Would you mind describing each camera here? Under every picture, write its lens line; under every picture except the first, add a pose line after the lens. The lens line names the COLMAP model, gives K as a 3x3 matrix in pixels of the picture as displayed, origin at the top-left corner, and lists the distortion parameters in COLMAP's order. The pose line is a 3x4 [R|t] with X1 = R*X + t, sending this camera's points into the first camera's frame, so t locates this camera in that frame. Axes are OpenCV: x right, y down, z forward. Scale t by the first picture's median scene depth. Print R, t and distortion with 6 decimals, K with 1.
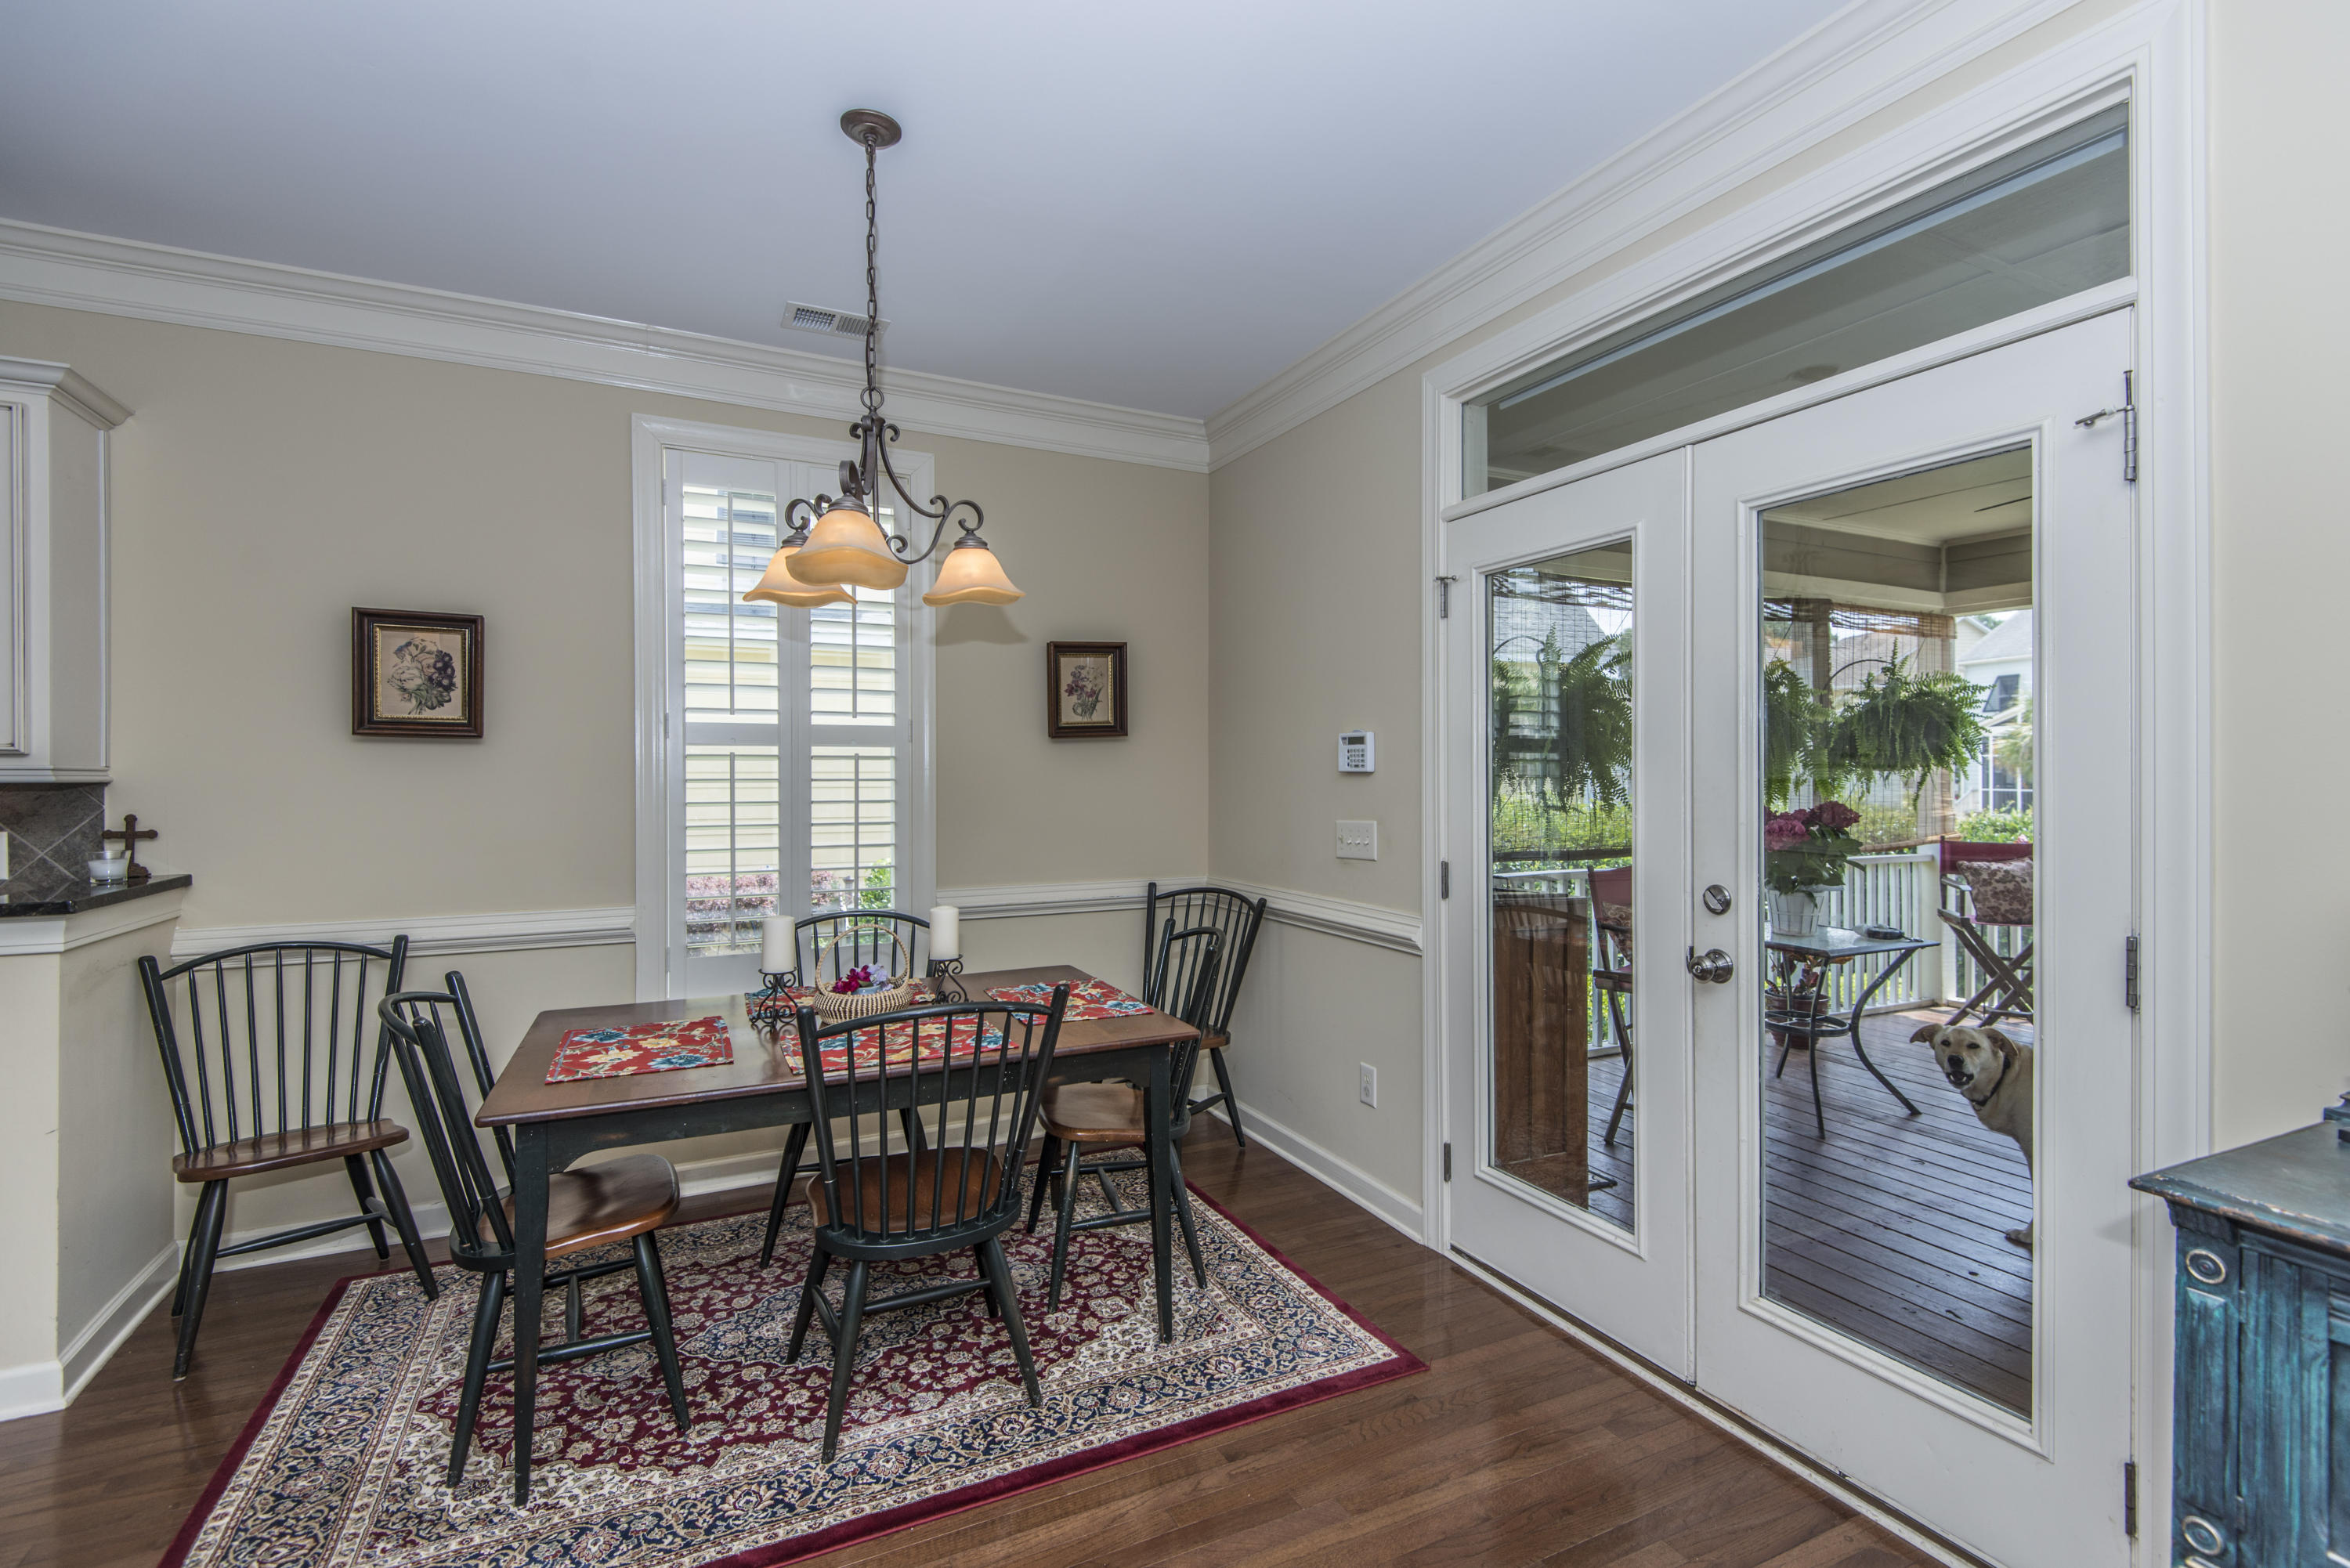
lens RADIAL K [[1058.3, 0, 1183.2], [0, 1058.3, 775.0], [0, 0, 1]] dist [0.028433, -0.015664]
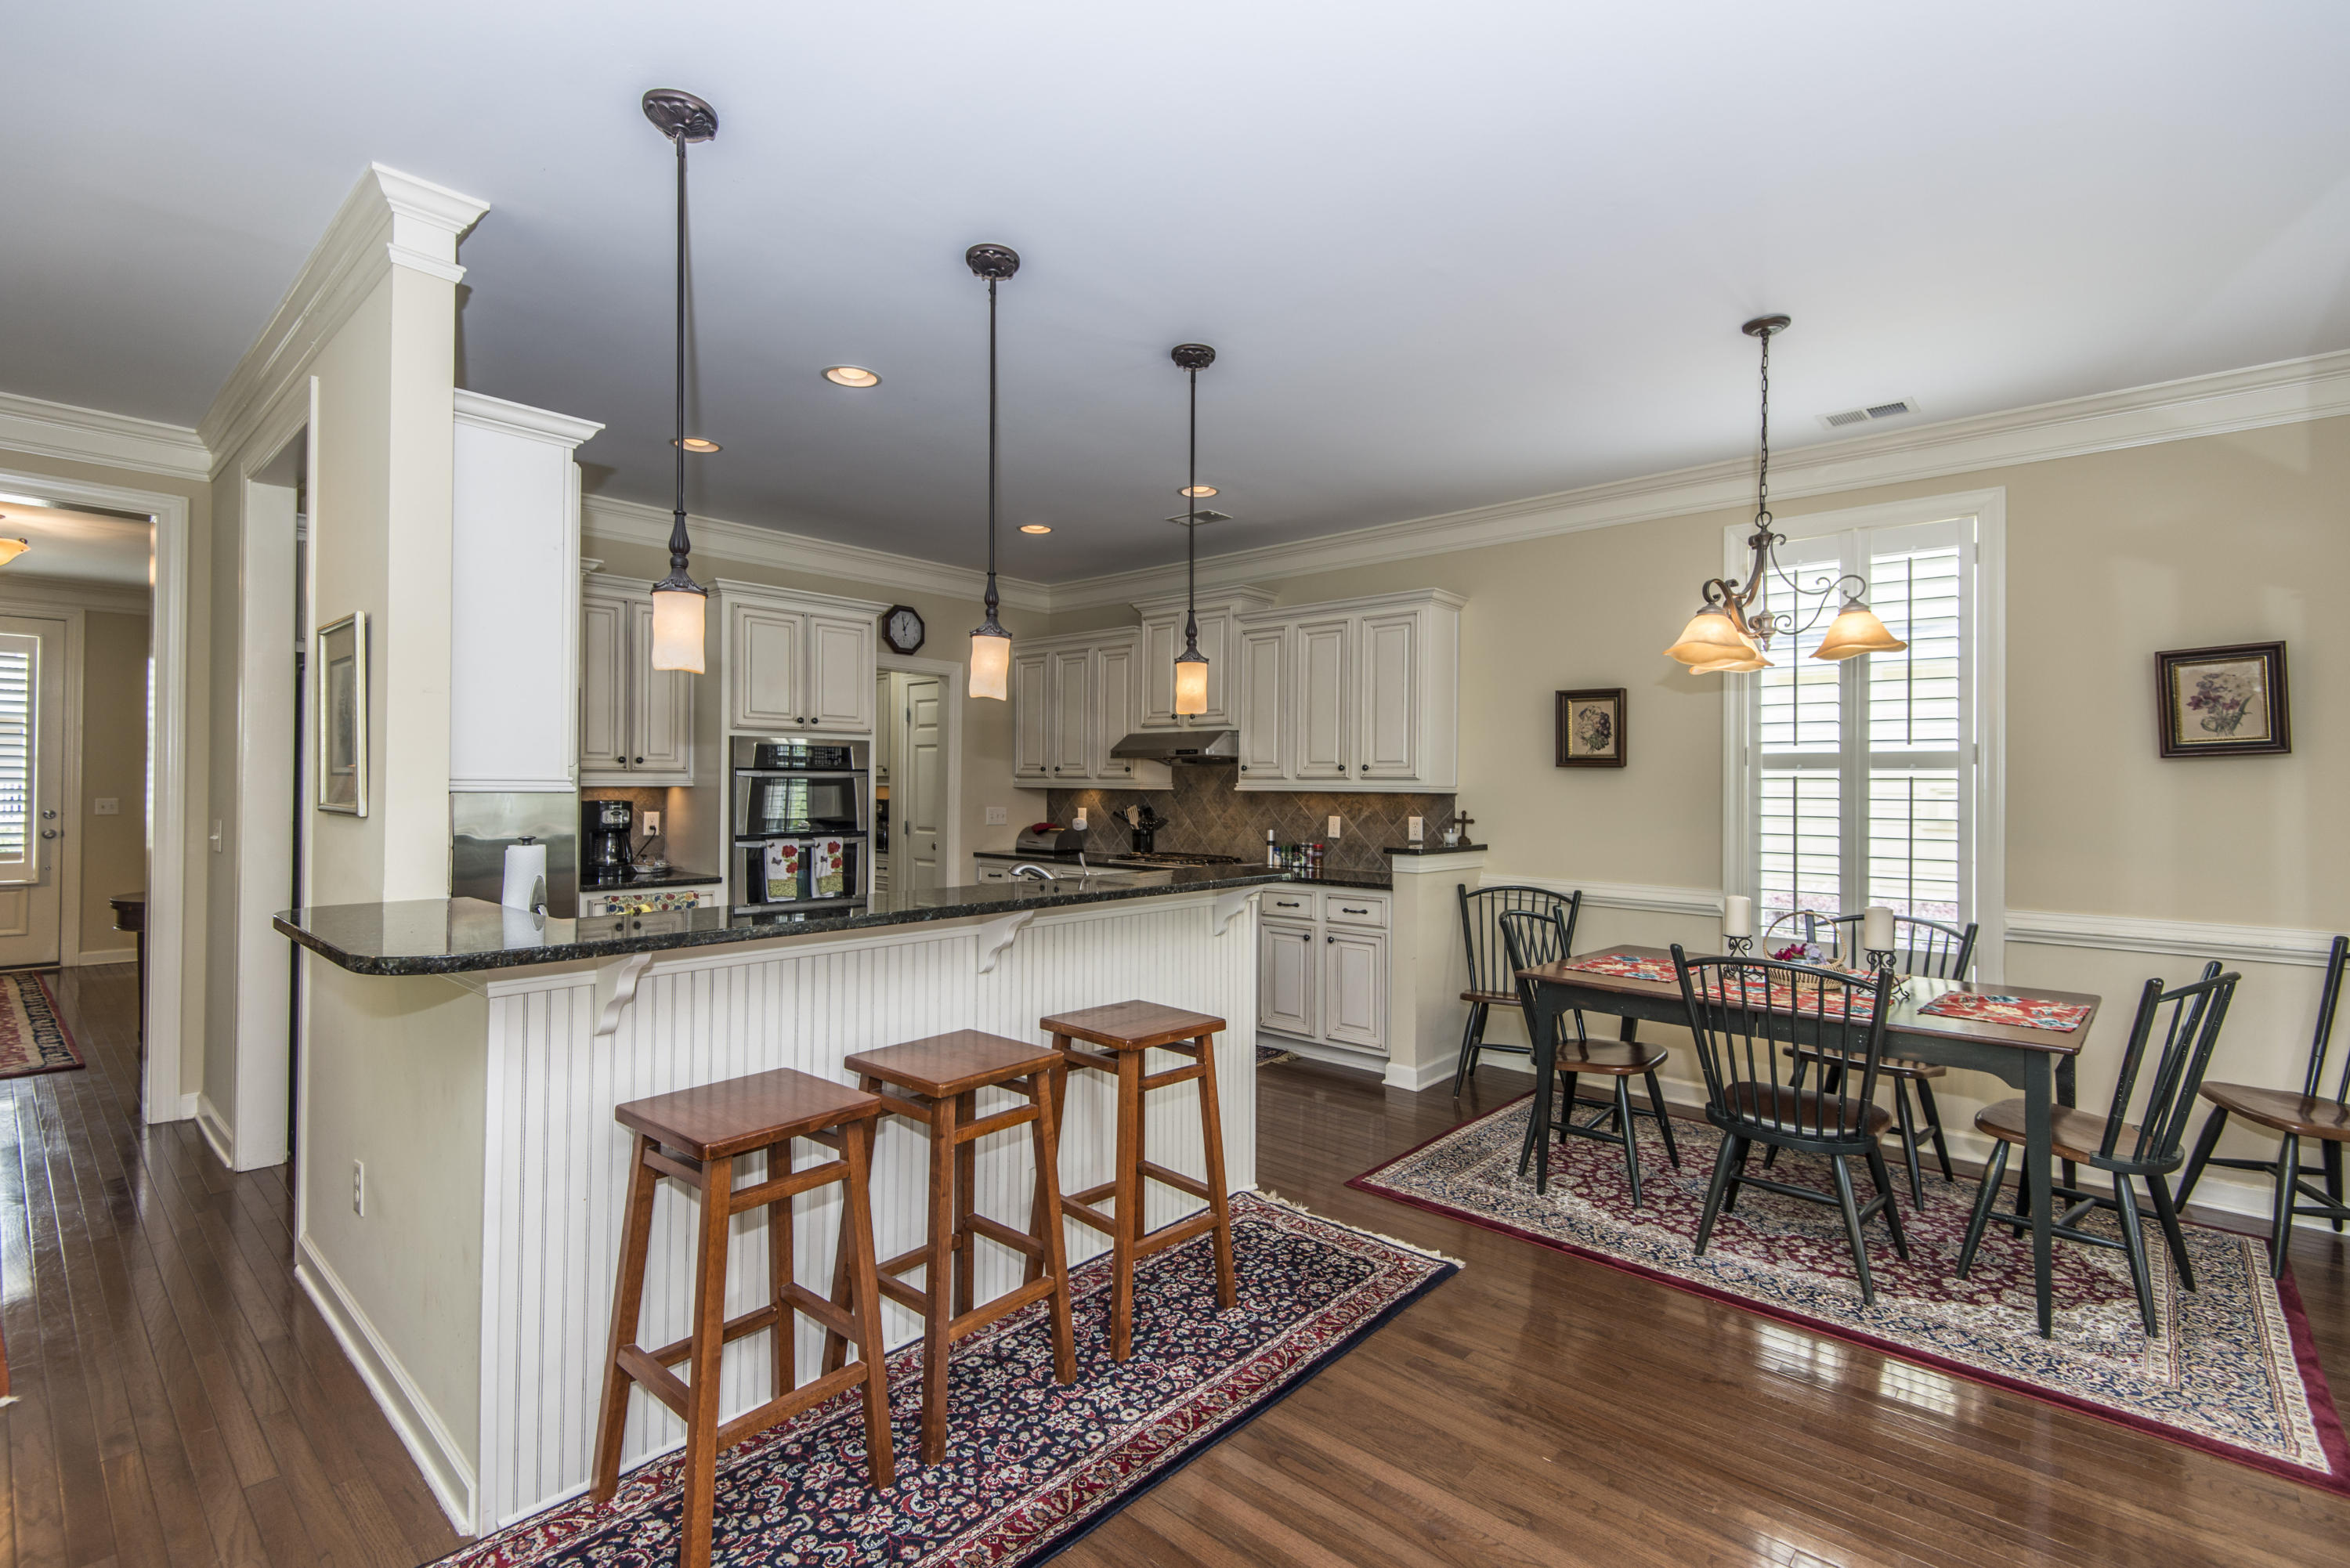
lens RADIAL K [[1058.3, 0, 1176.3], [0, 1058.3, 775.3], [0, 0, 1]] dist [0.028433, -0.015664]
pose [[0.369936, -0.004920, -0.929044, 0.544779], [-0.012831, 0.999864, -0.010404, 0.000540], [0.928969, 0.015769, 0.369822, -0.161466]]
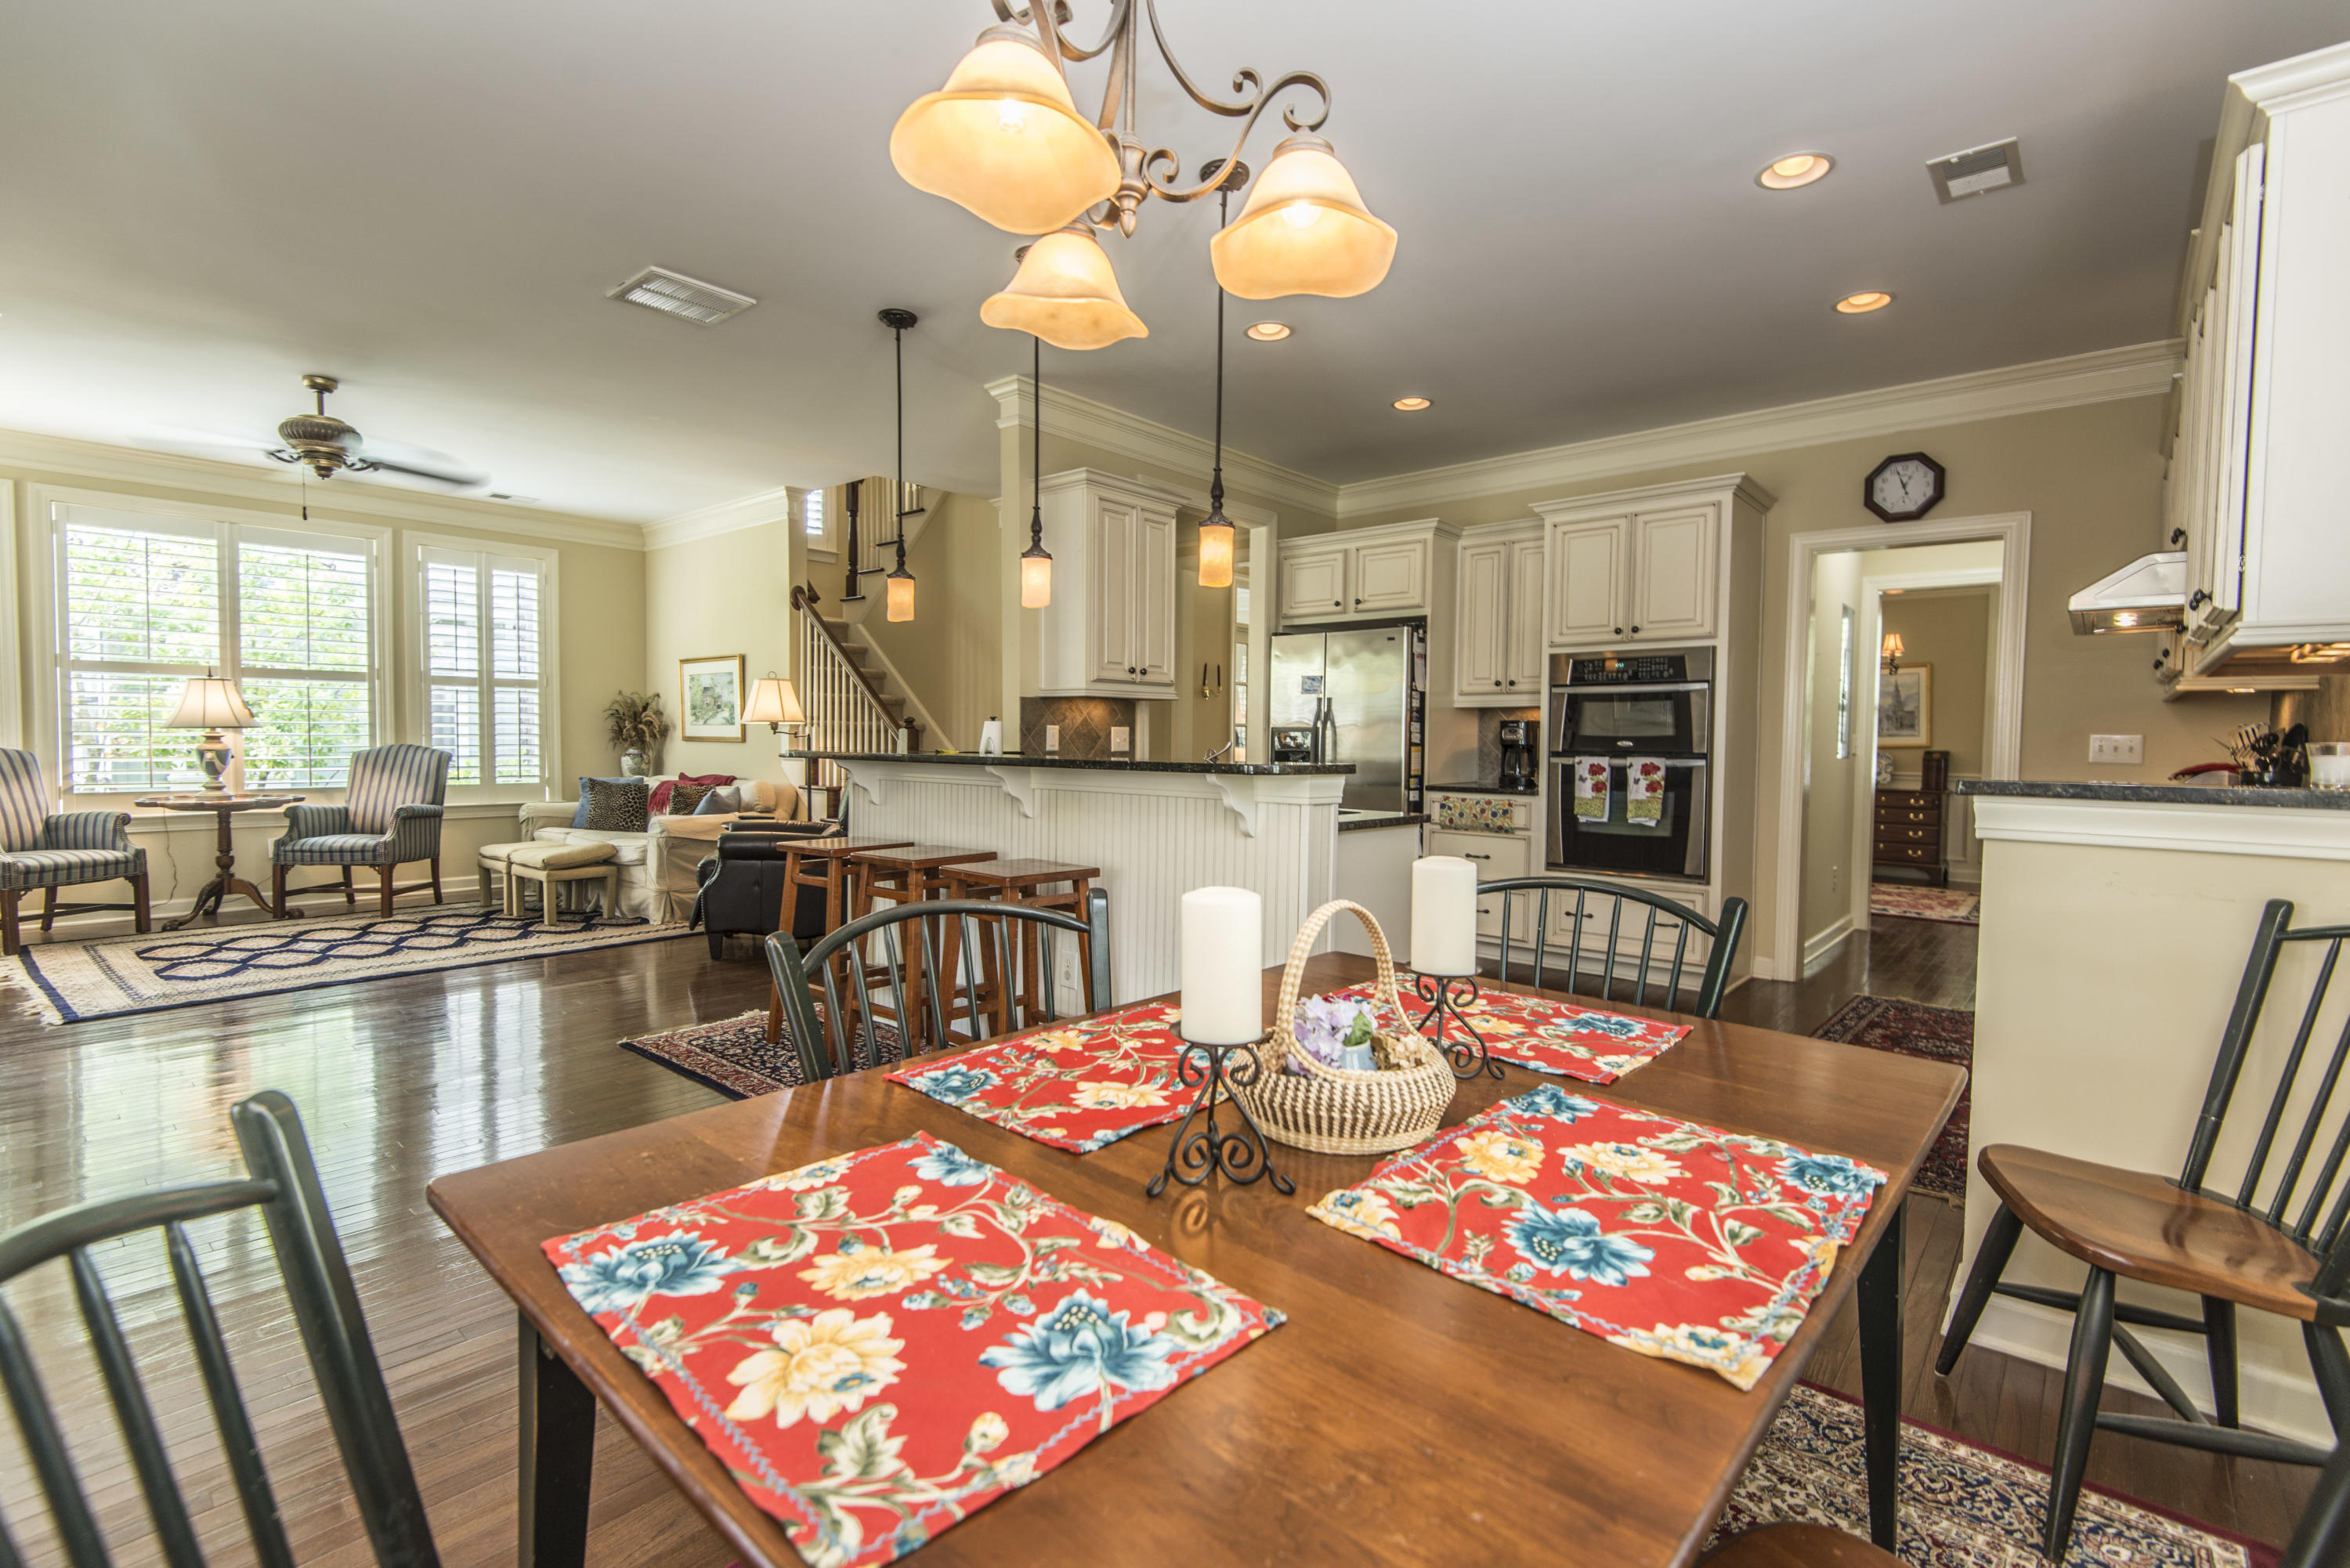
lens RADIAL K [[1058.3, 0, 1177.0], [0, 1058.3, 777.0], [0, 0, 1]] dist [0.028433, -0.015664]
pose [[-0.923181, 0.004248, -0.384342, -0.068719], [-0.013197, 0.998999, 0.042741, 0.064920], [0.384138, 0.044530, -0.922201, 1.203304]]
